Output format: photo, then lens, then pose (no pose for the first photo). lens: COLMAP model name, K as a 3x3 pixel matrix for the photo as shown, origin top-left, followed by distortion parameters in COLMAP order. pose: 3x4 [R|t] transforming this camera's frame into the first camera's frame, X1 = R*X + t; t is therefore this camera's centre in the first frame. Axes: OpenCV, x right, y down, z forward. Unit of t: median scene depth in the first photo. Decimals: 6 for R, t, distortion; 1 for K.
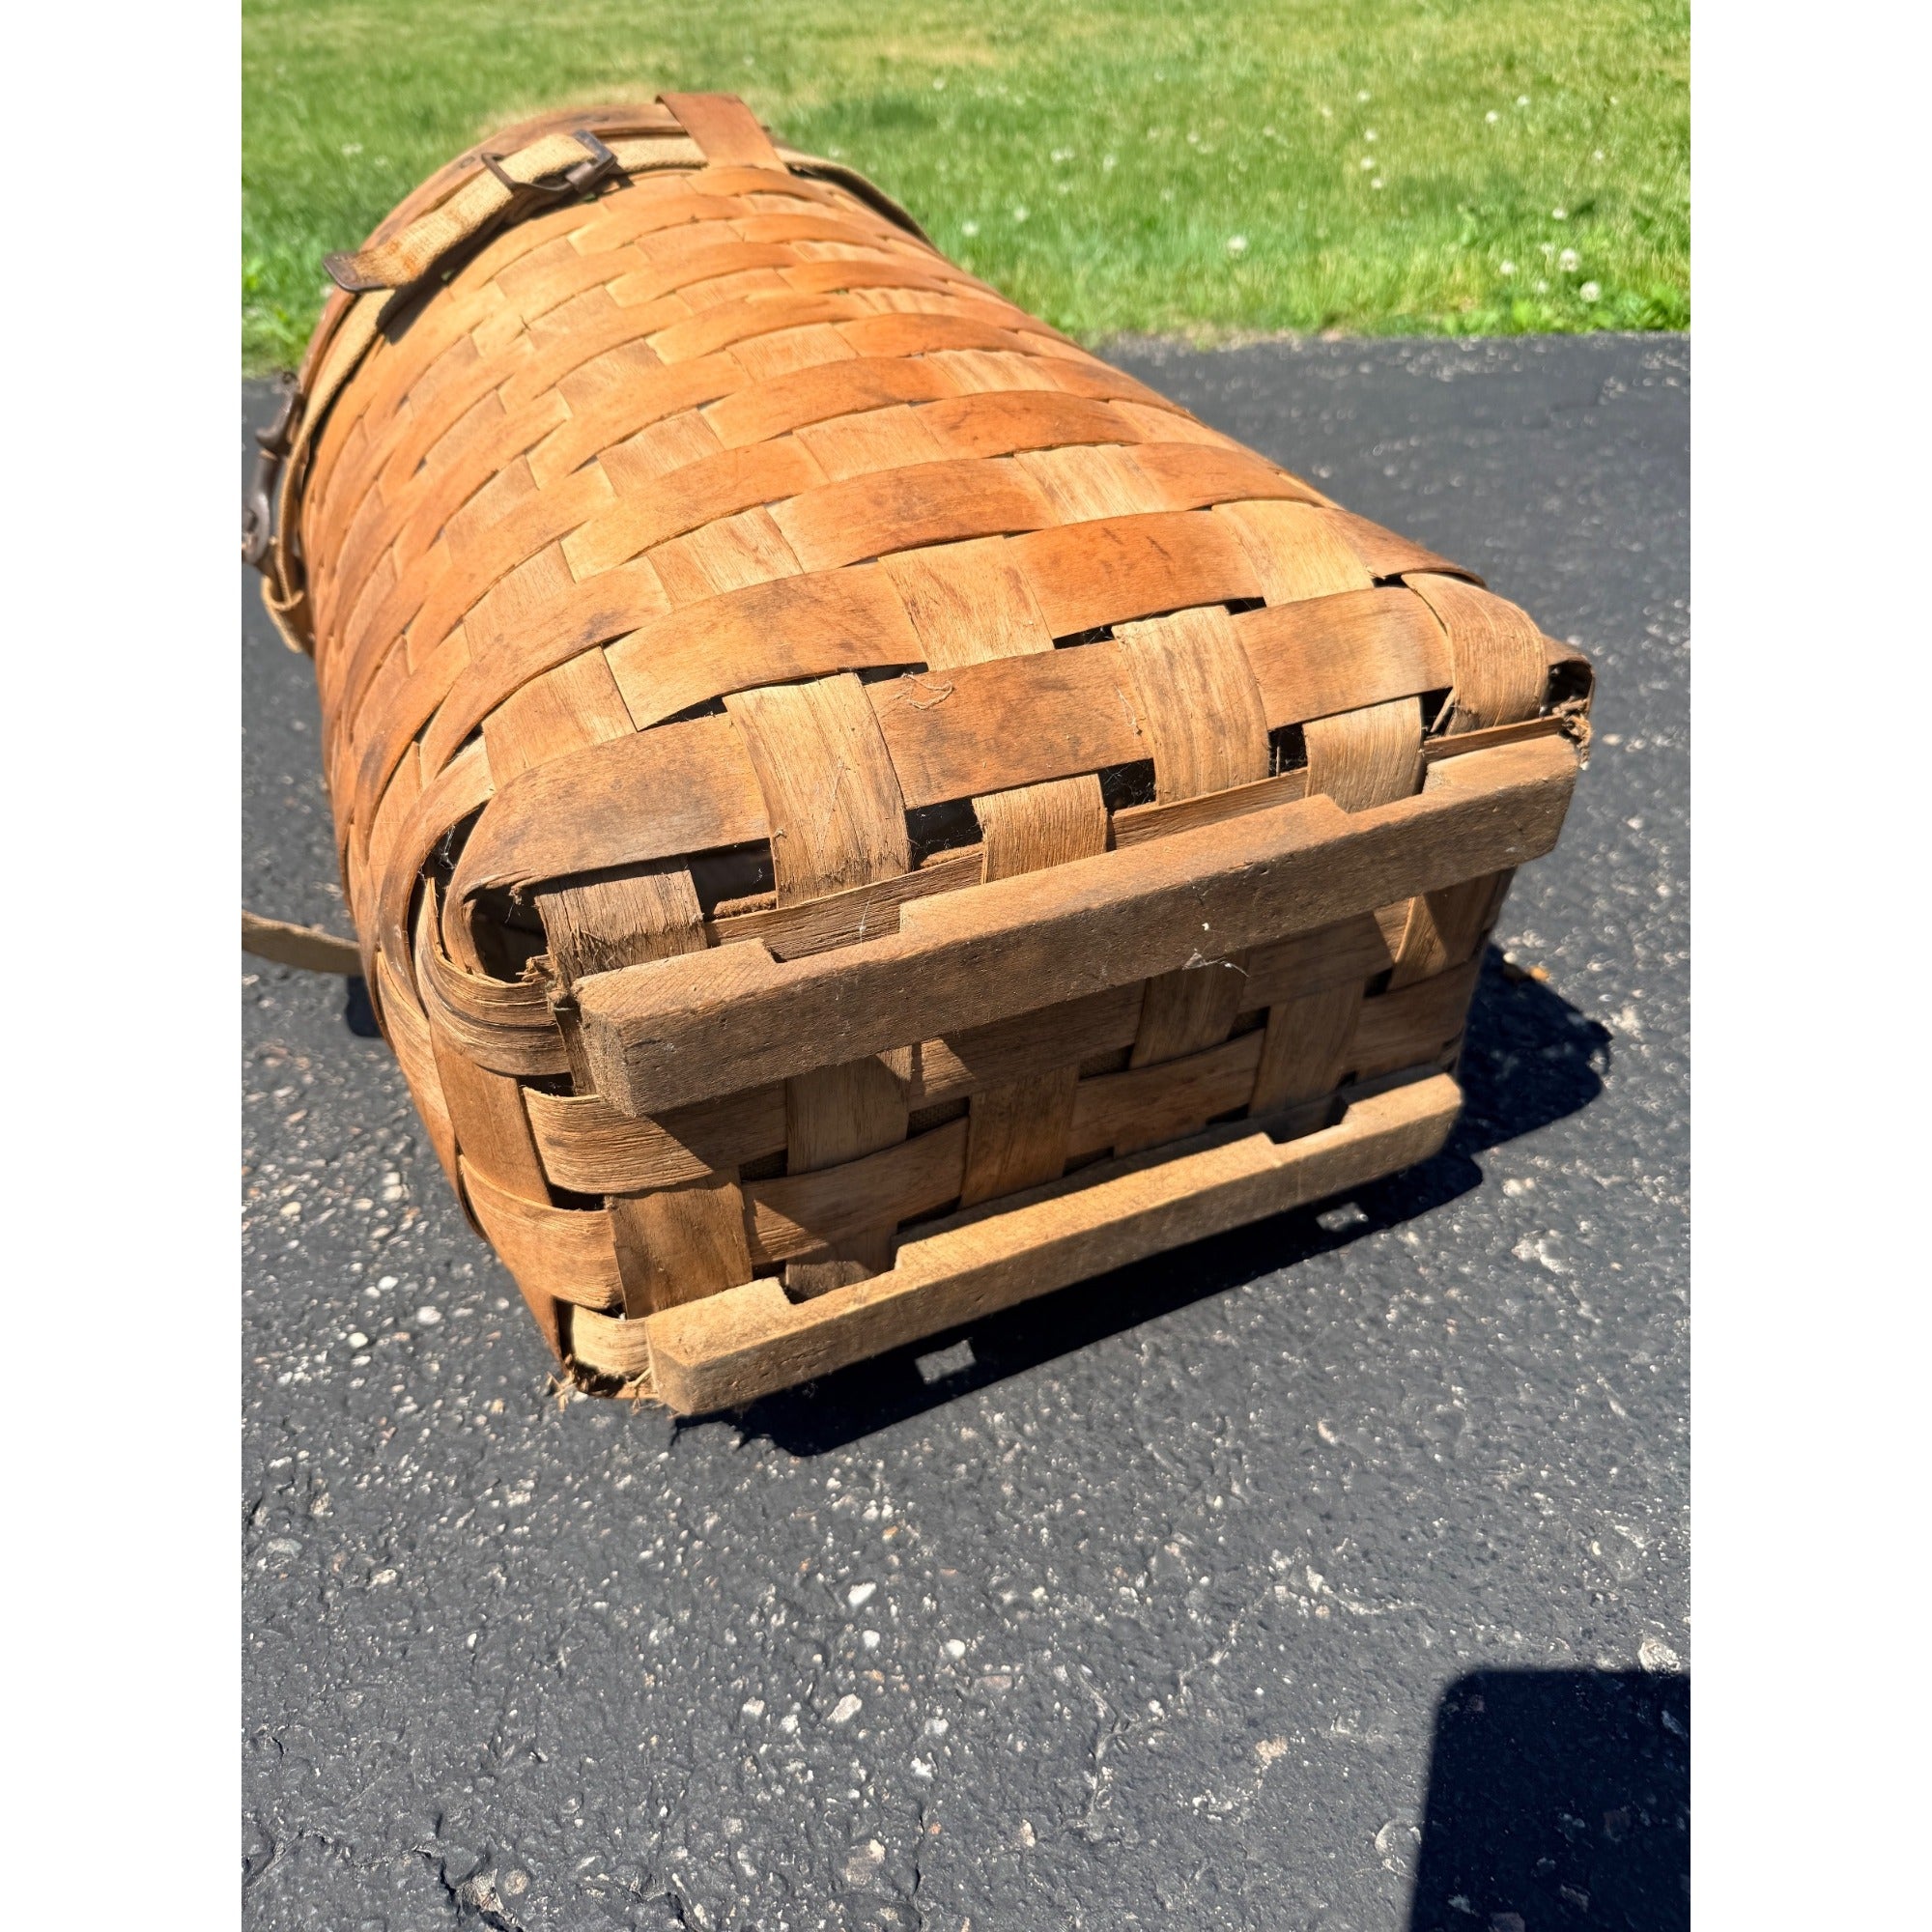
lens RADIAL K [[1387.9, 0, 970.0], [0, 1387.9, 967.9], [0, 0, 1]] dist [-0.015628, -0.002274]
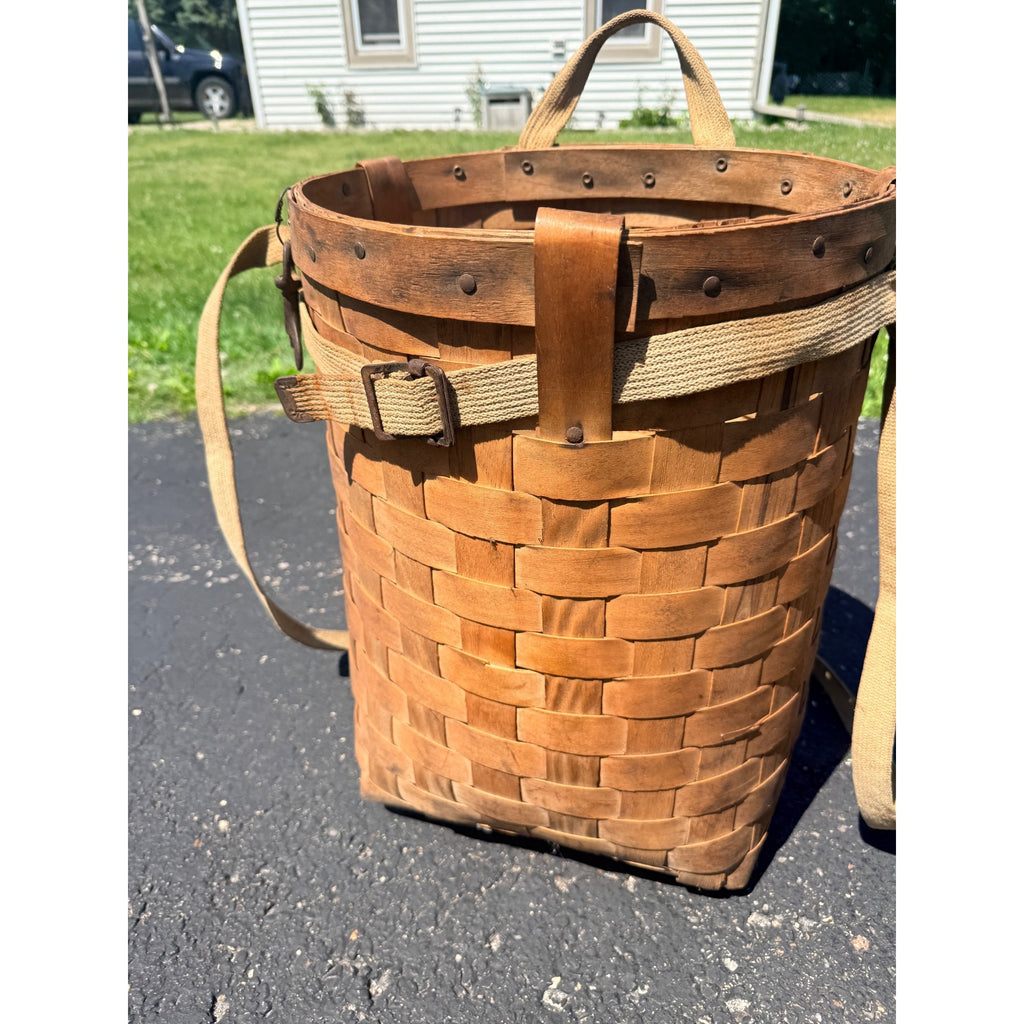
lens RADIAL K [[735.6, 0, 518.8], [0, 735.6, 509.4], [0, 0, 1]] dist [-0.015628, -0.002274]
pose [[0.999647, 0.017681, 0.019827, -0.198948], [-0.014589, 0.989102, -0.146504, -0.423713], [-0.022201, 0.146163, 0.989011, 0.198624]]
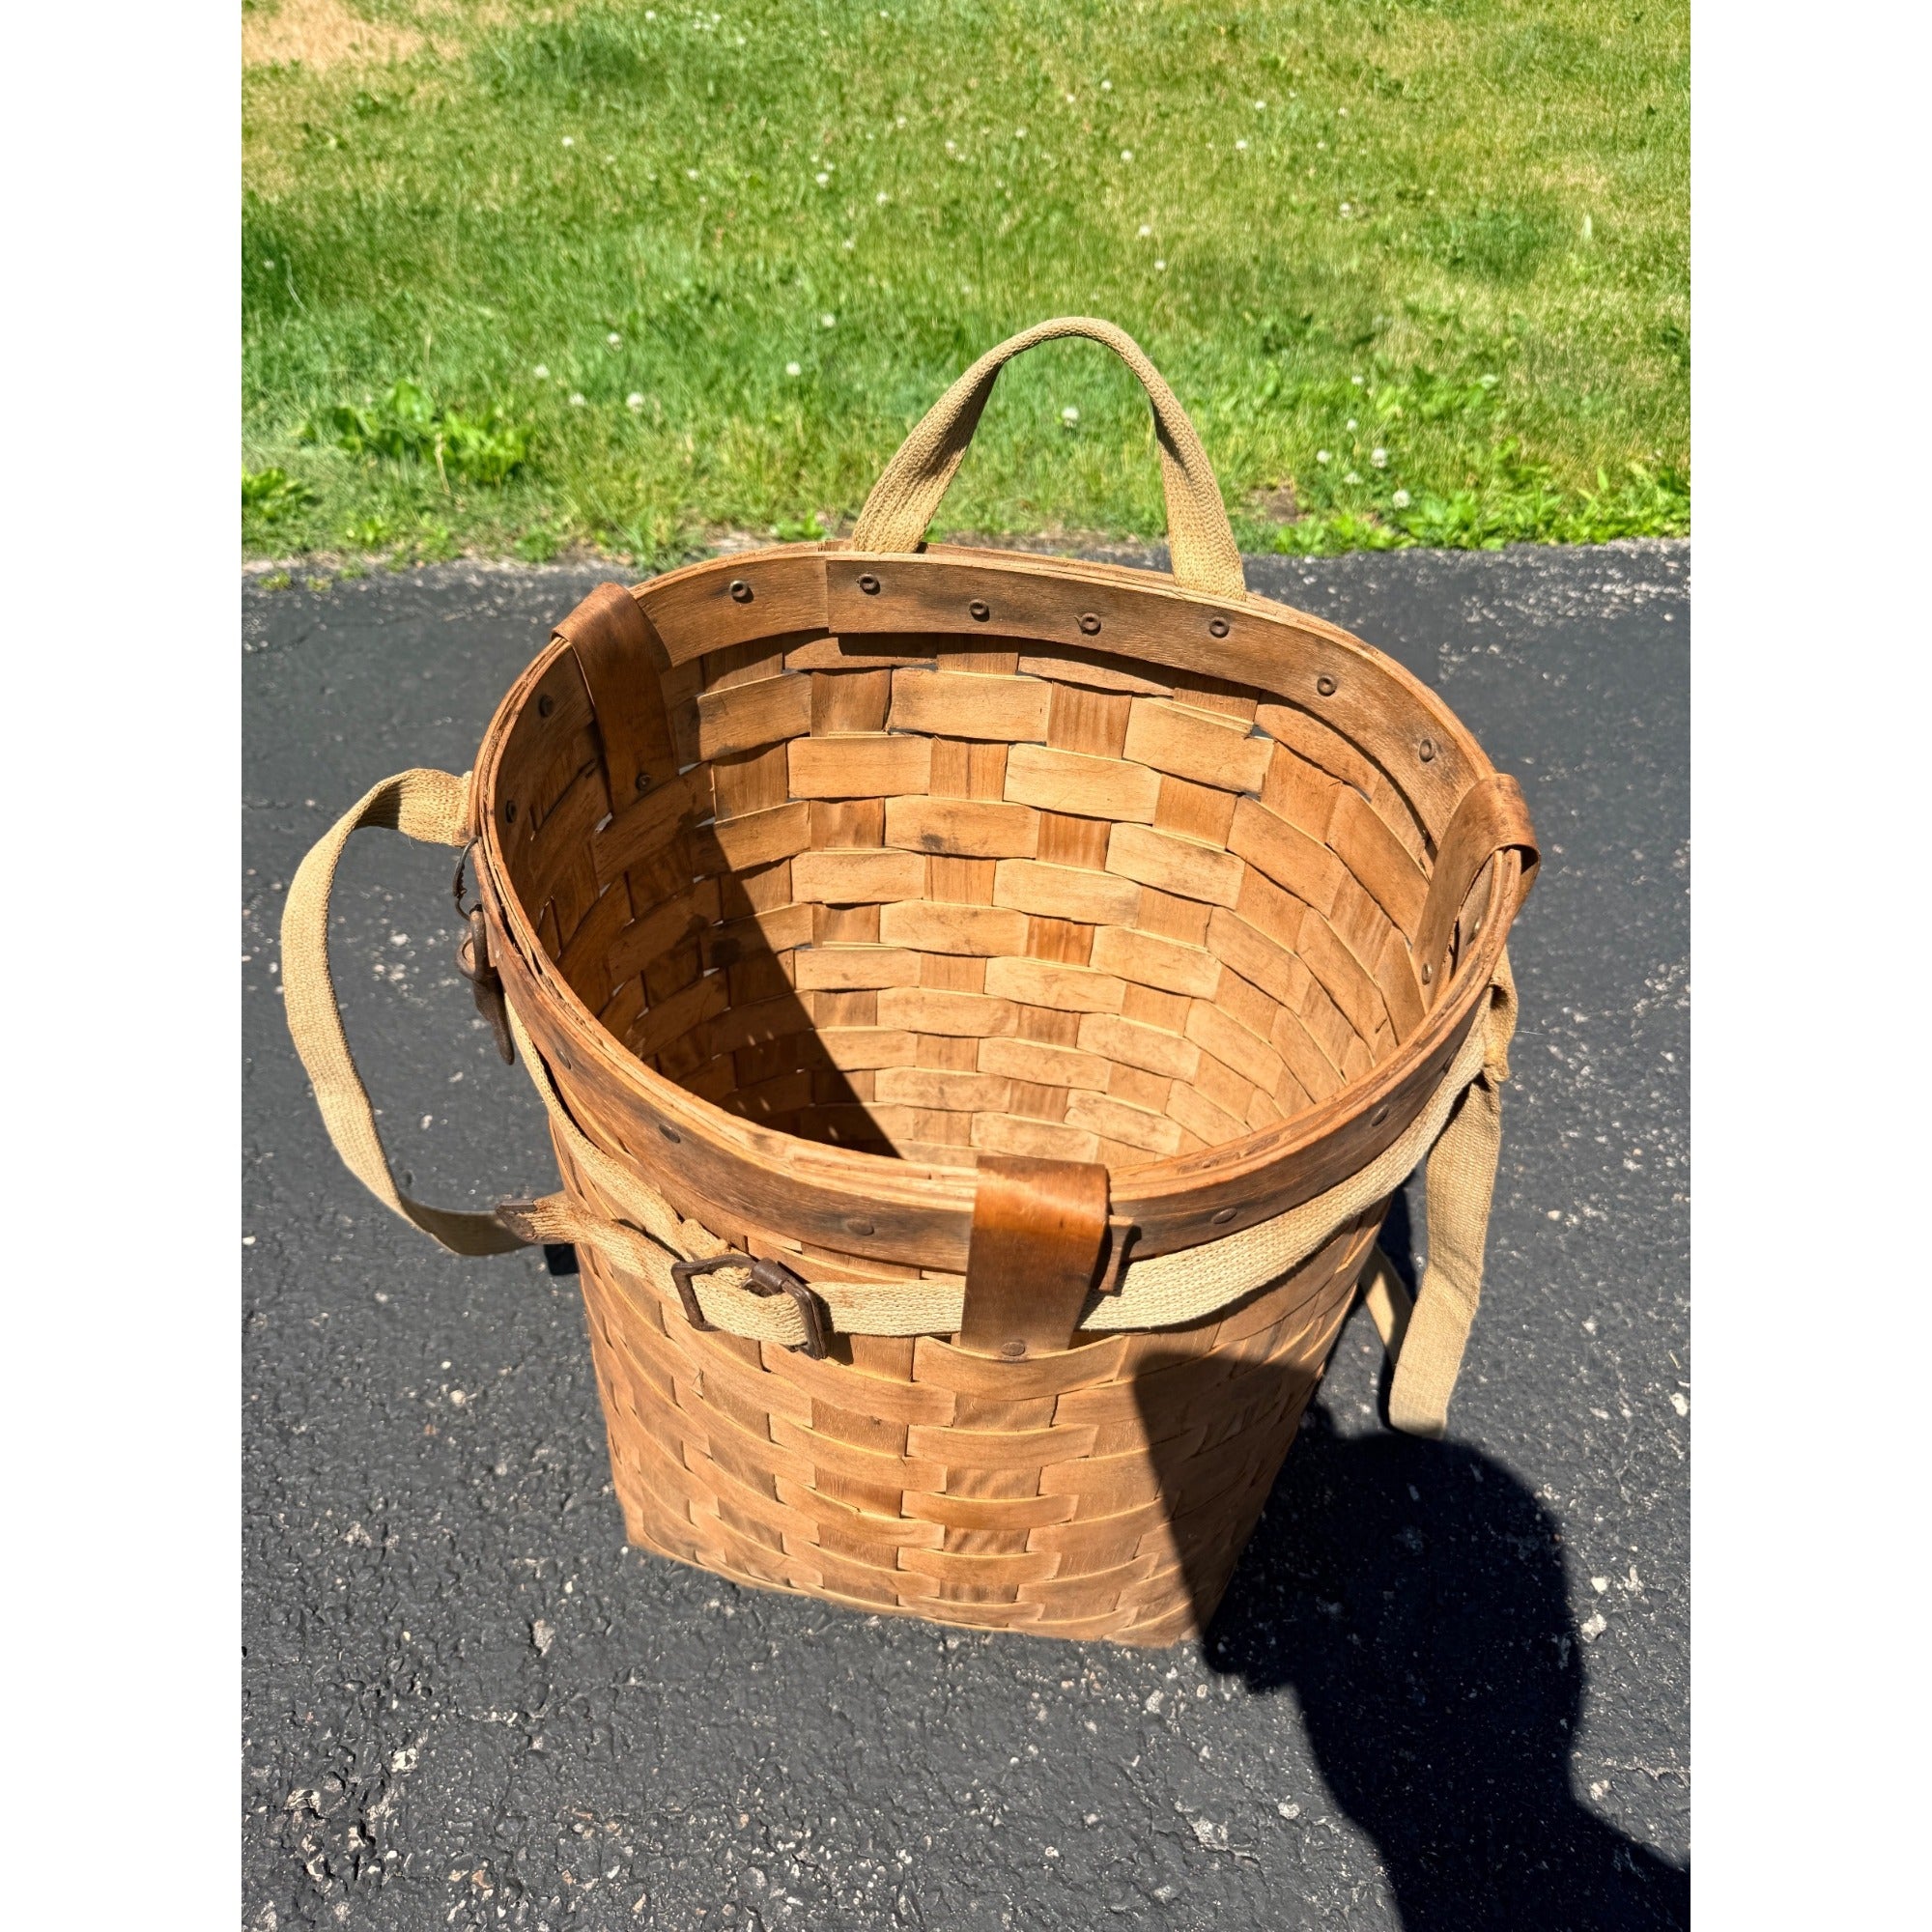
lens RADIAL K [[1387.9, 0, 966.0], [0, 1387.9, 957.5], [0, 0, 1]] dist [-0.015628, -0.002274]
pose [[0.971080, -0.085038, 0.223097, -0.352677], [0.052022, 0.987331, 0.149903, -0.702296], [-0.233018, -0.133962, 0.963201, -0.045731]]
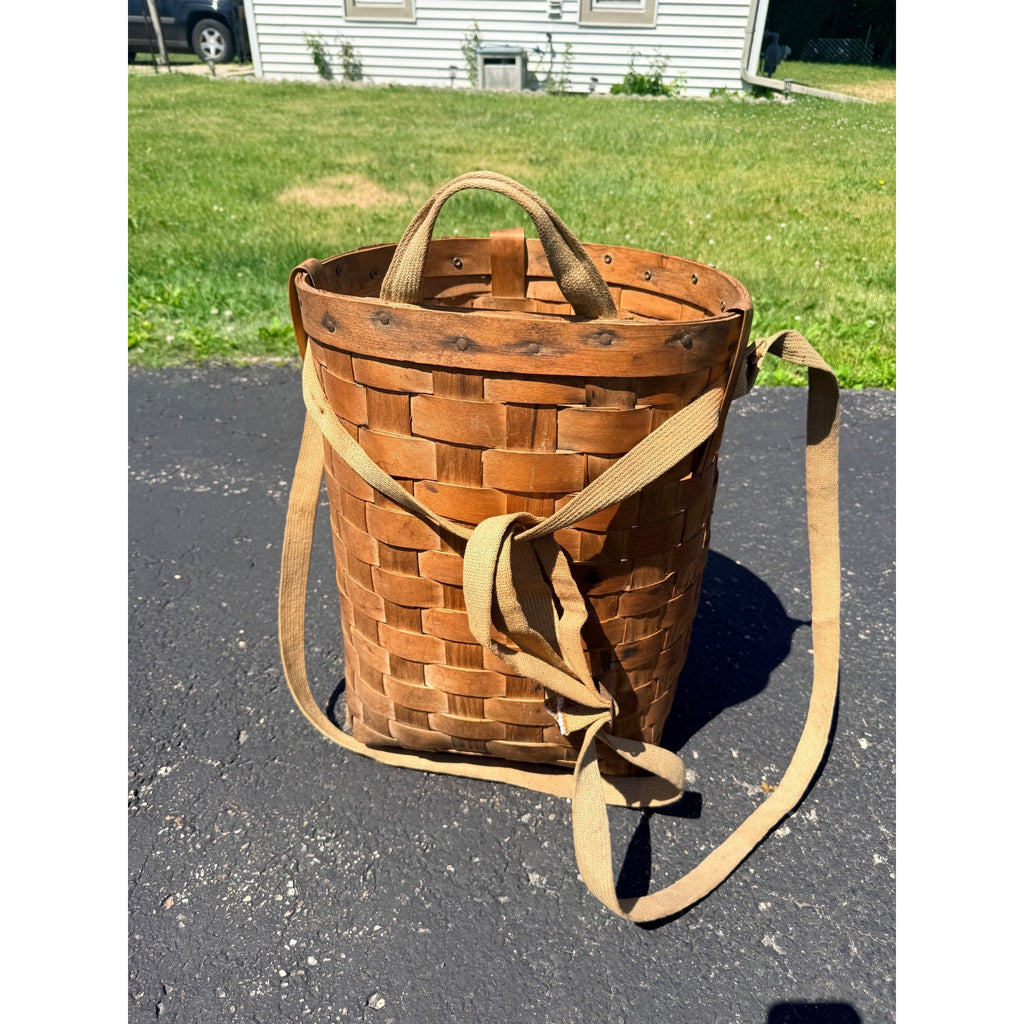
lens RADIAL K [[735.6, 0, 521.0], [0, 735.6, 506.7], [0, 0, 1]] dist [-0.015628, -0.002274]
pose [[0.997993, 0.049932, 0.038936, -0.088053], [-0.046077, 0.994478, -0.094291, -0.309557], [-0.043429, 0.092308, 0.994783, -0.245169]]
